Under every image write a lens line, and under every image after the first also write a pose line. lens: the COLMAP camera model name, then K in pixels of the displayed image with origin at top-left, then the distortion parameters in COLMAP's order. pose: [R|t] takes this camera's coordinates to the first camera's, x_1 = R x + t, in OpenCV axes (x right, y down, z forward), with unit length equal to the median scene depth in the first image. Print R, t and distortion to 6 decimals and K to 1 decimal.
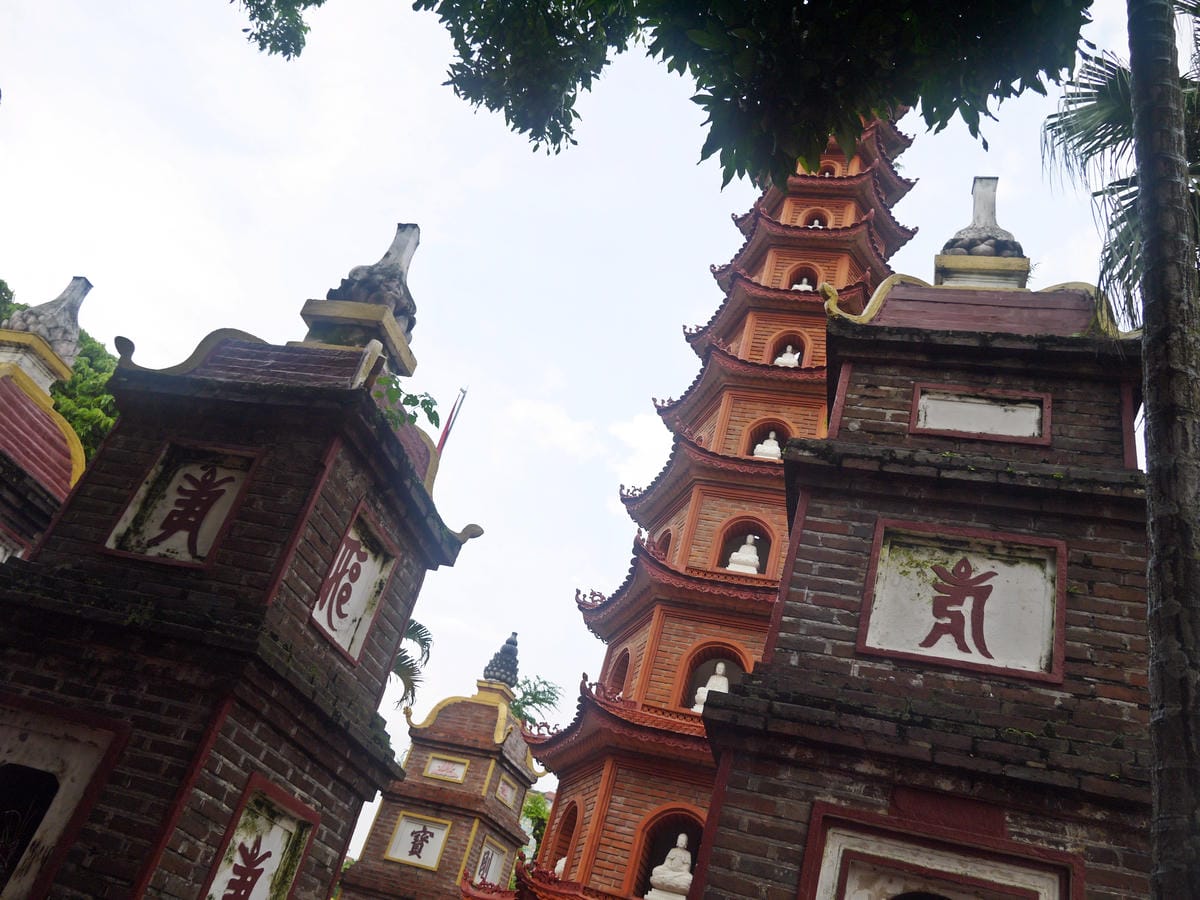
lens RADIAL K [[997.2, 0, 600.0], [0, 997.2, 450.0], [0, 0, 1]] dist [-0.068591, 0.043089]
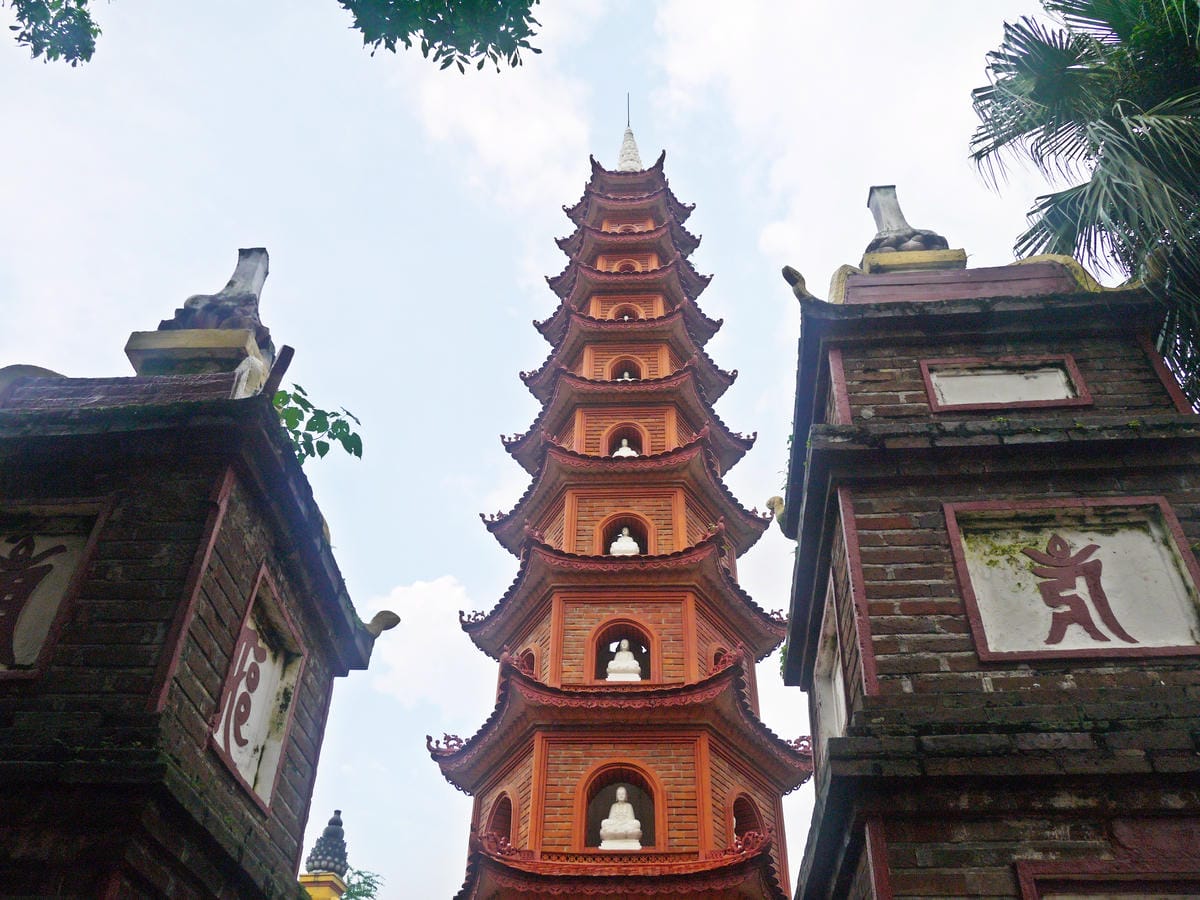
lens RADIAL K [[997.2, 0, 600.0], [0, 997.2, 450.0], [0, 0, 1]] dist [-0.068591, 0.043089]
pose [[0.964753, -0.089521, 0.247460, -0.169952], [0.127955, 0.981292, -0.143854, 0.097767], [-0.229953, 0.170448, 0.958159, 0.262068]]
